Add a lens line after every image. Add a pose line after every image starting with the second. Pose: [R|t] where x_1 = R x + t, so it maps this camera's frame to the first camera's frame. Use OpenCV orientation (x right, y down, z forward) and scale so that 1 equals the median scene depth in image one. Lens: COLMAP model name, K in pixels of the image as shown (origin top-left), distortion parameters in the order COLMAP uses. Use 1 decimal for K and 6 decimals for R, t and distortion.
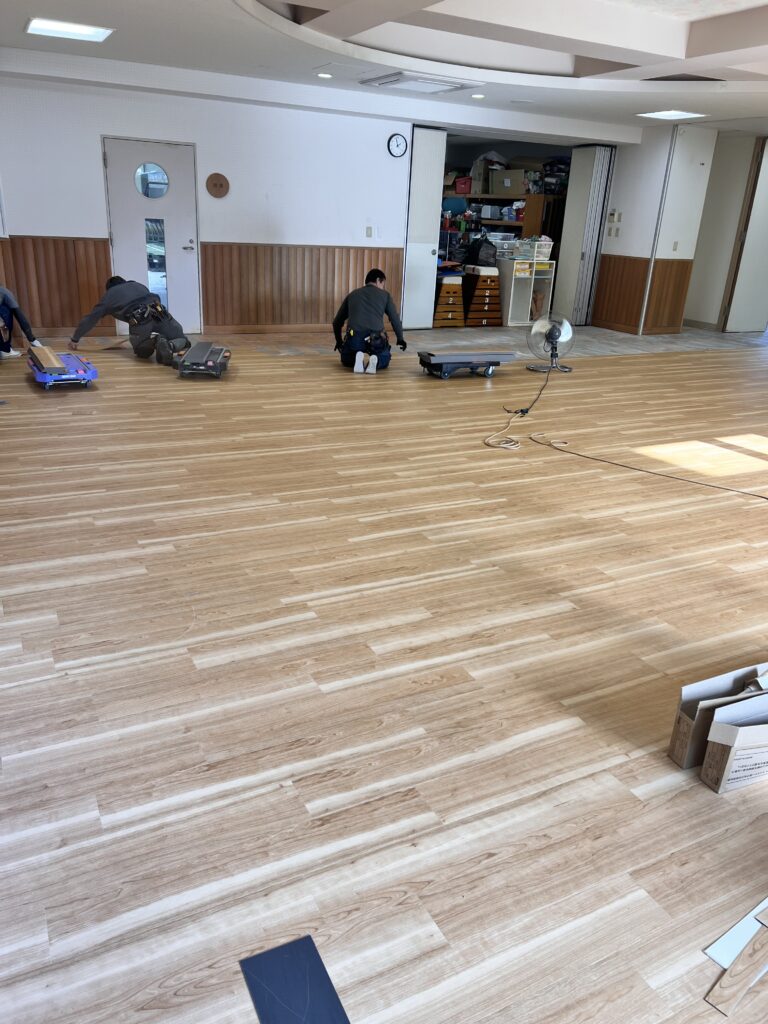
lens RADIAL K [[771.5, 0, 384.3], [0, 771.5, 513.6], [0, 0, 1]] dist [0.006123, -0.015519]
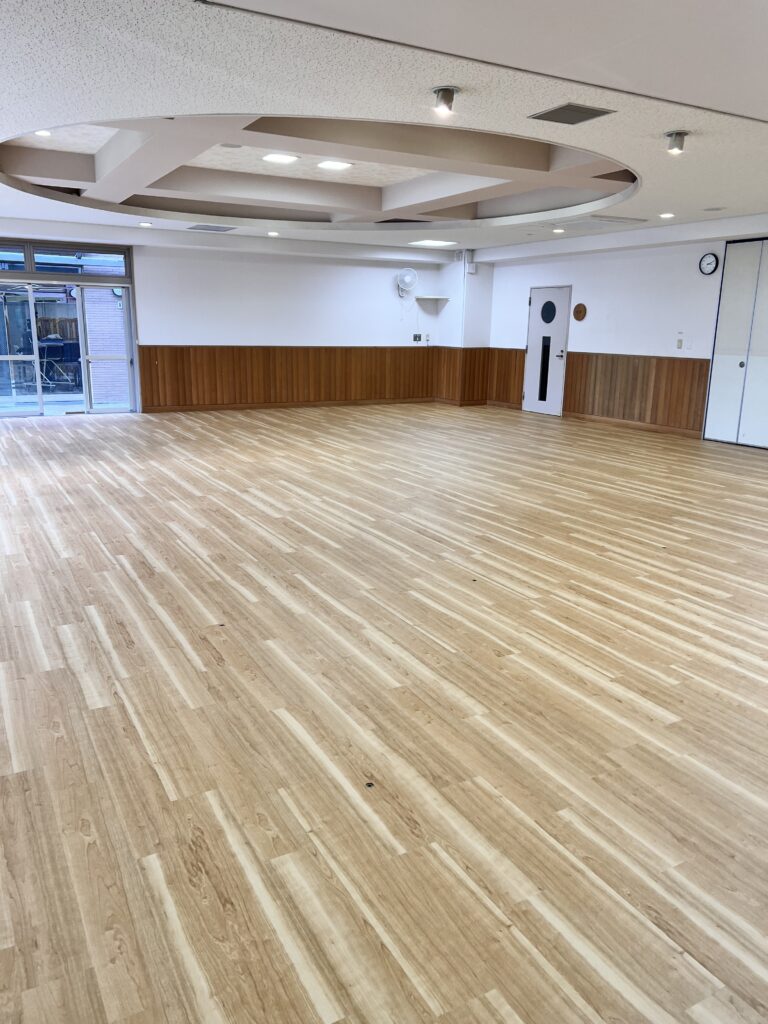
lens RADIAL K [[771.5, 0, 382.4], [0, 771.5, 514.2], [0, 0, 1]] dist [0.006123, -0.015519]
pose [[0.032897, 0.186877, -0.981832, 1.156570], [-0.380229, 0.910838, 0.160625, -0.180460], [0.924307, 0.368037, 0.101020, 0.652726]]
